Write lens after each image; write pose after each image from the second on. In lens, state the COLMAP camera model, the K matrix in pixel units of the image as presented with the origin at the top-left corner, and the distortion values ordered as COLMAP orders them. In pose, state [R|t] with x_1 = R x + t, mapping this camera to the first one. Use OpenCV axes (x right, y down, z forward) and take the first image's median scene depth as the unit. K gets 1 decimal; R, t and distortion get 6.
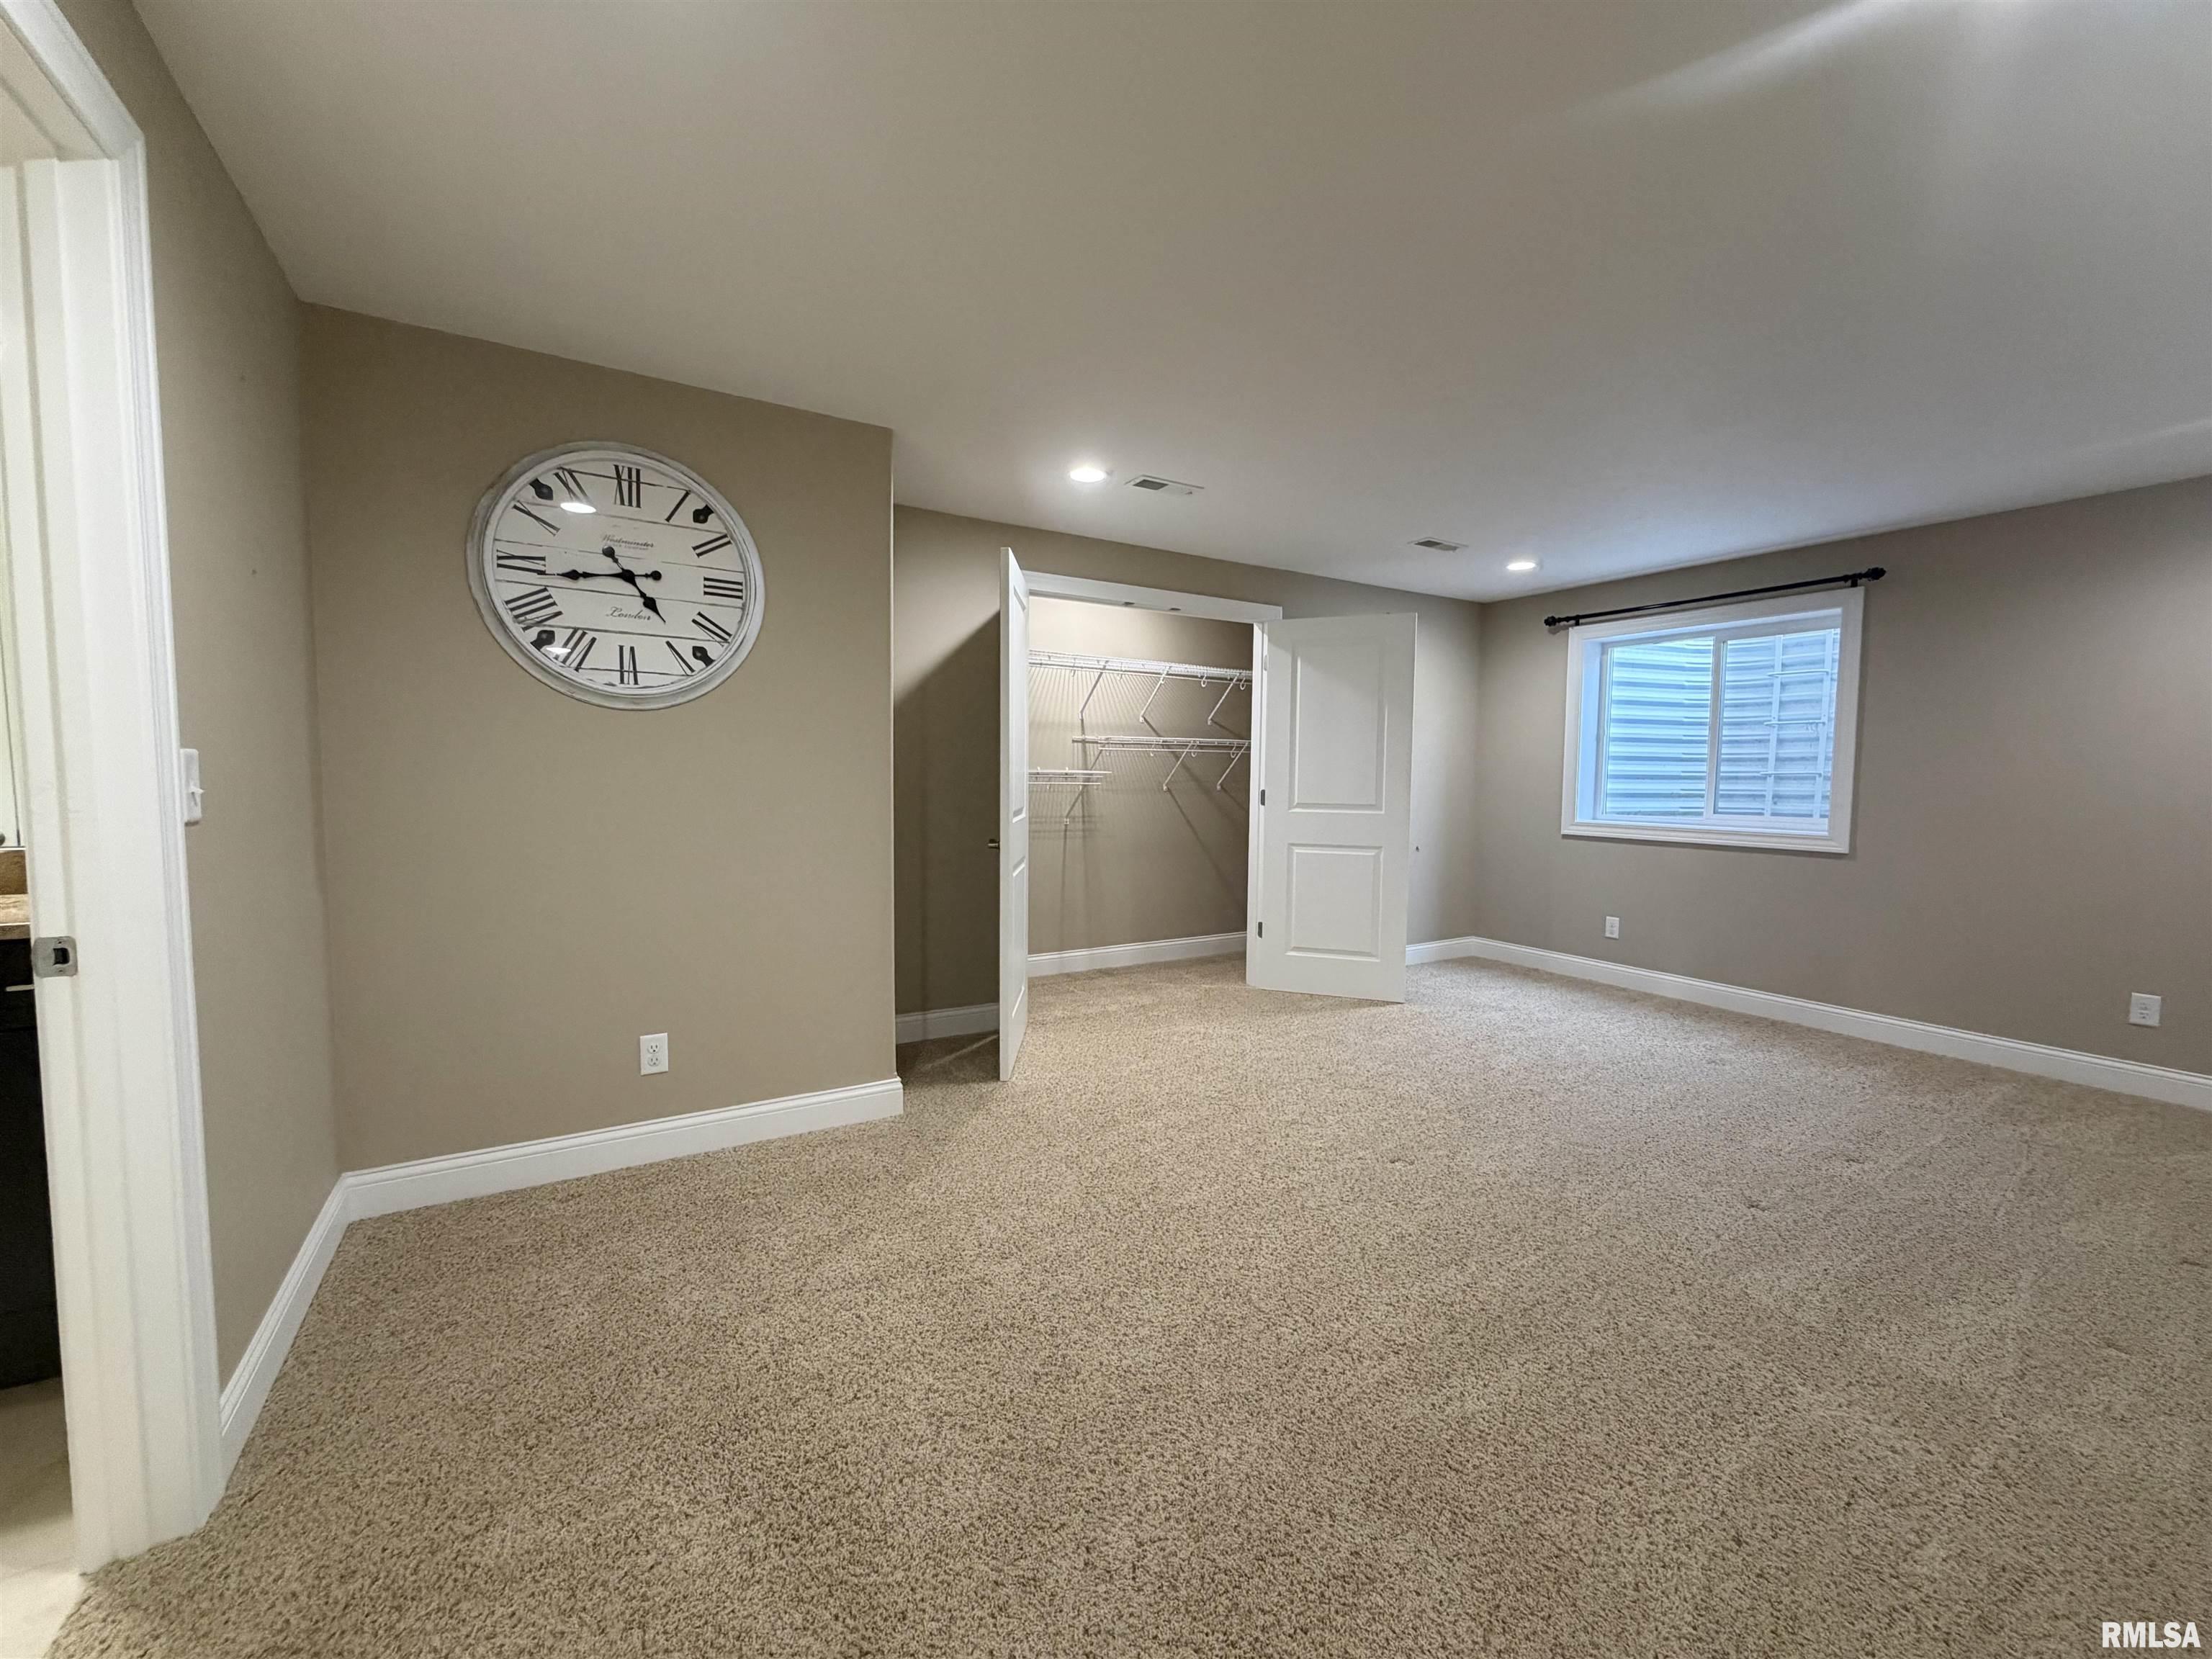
lens RADIAL K [[882.6, 0, 1102.6], [0, 882.6, 830.8], [0, 0, 1]] dist [-0.000514, 0.000095]
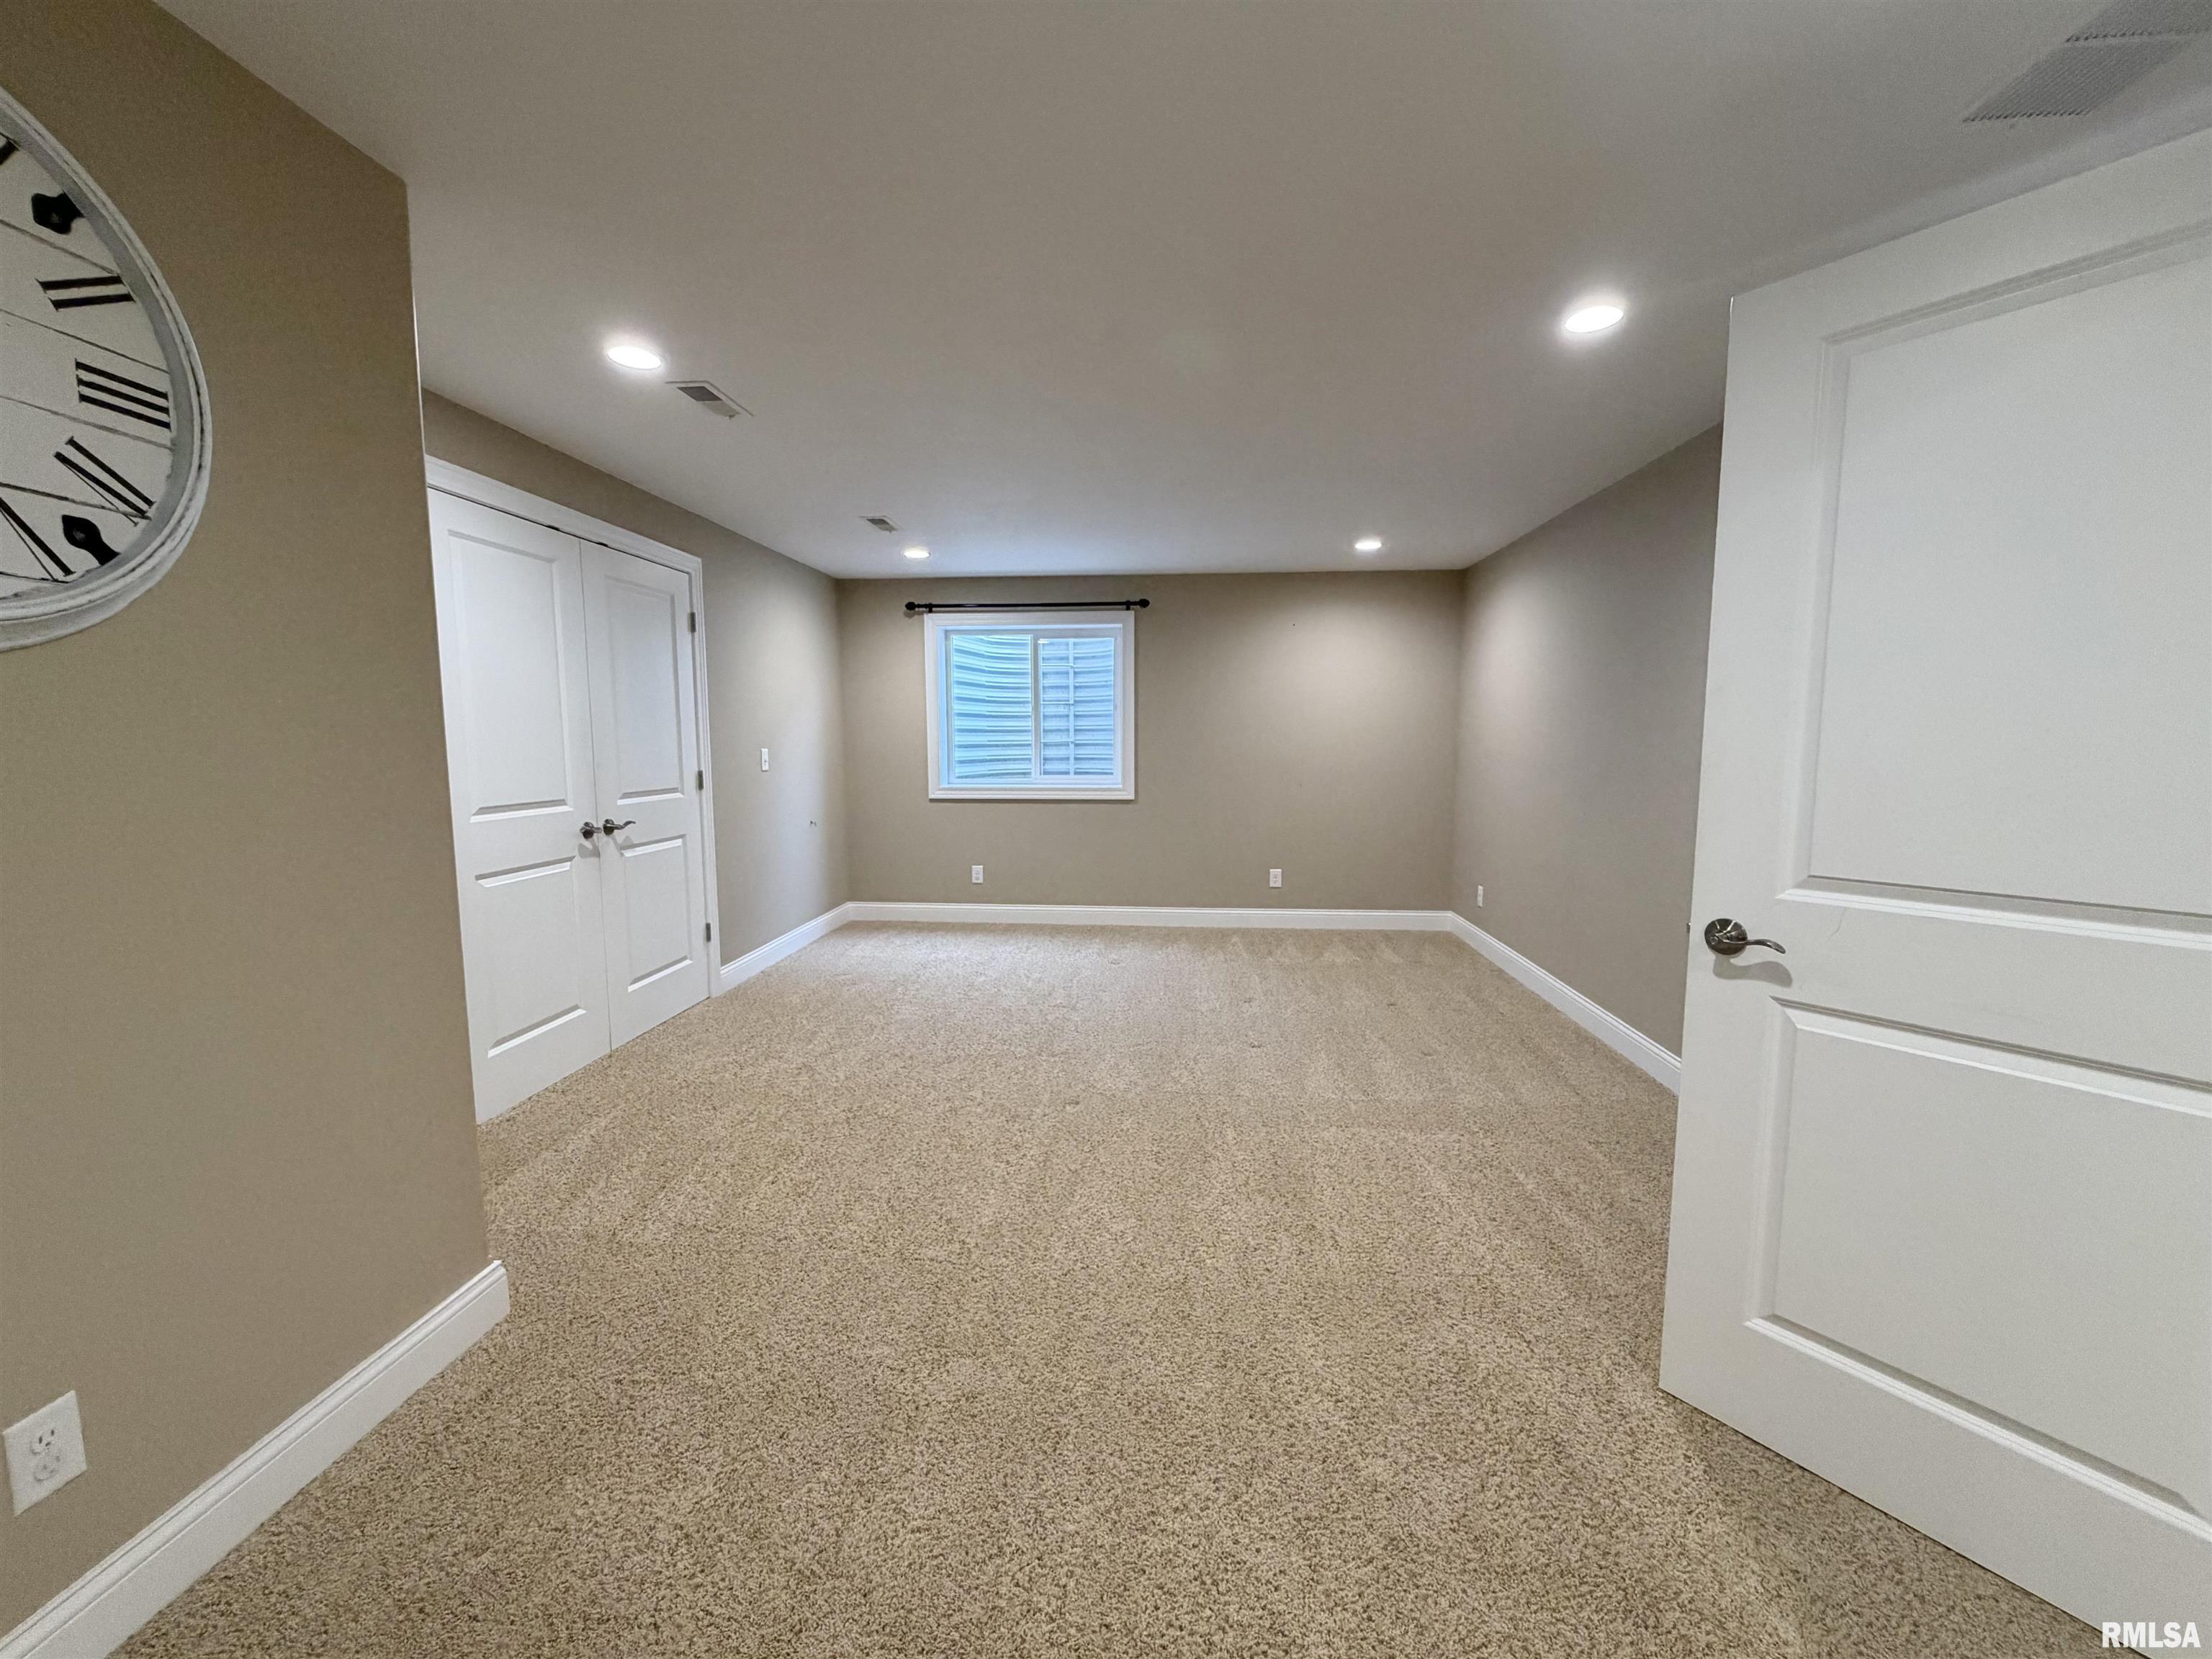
lens RADIAL K [[882.6, 0, 1102.6], [0, 882.6, 830.8], [0, 0, 1]] dist [-0.000514, 0.000095]
pose [[0.586181, -0.096612, 0.804399, -0.387236], [0.060906, 0.995310, 0.075159, -0.039677], [-0.807887, 0.004936, 0.589316, 0.237124]]
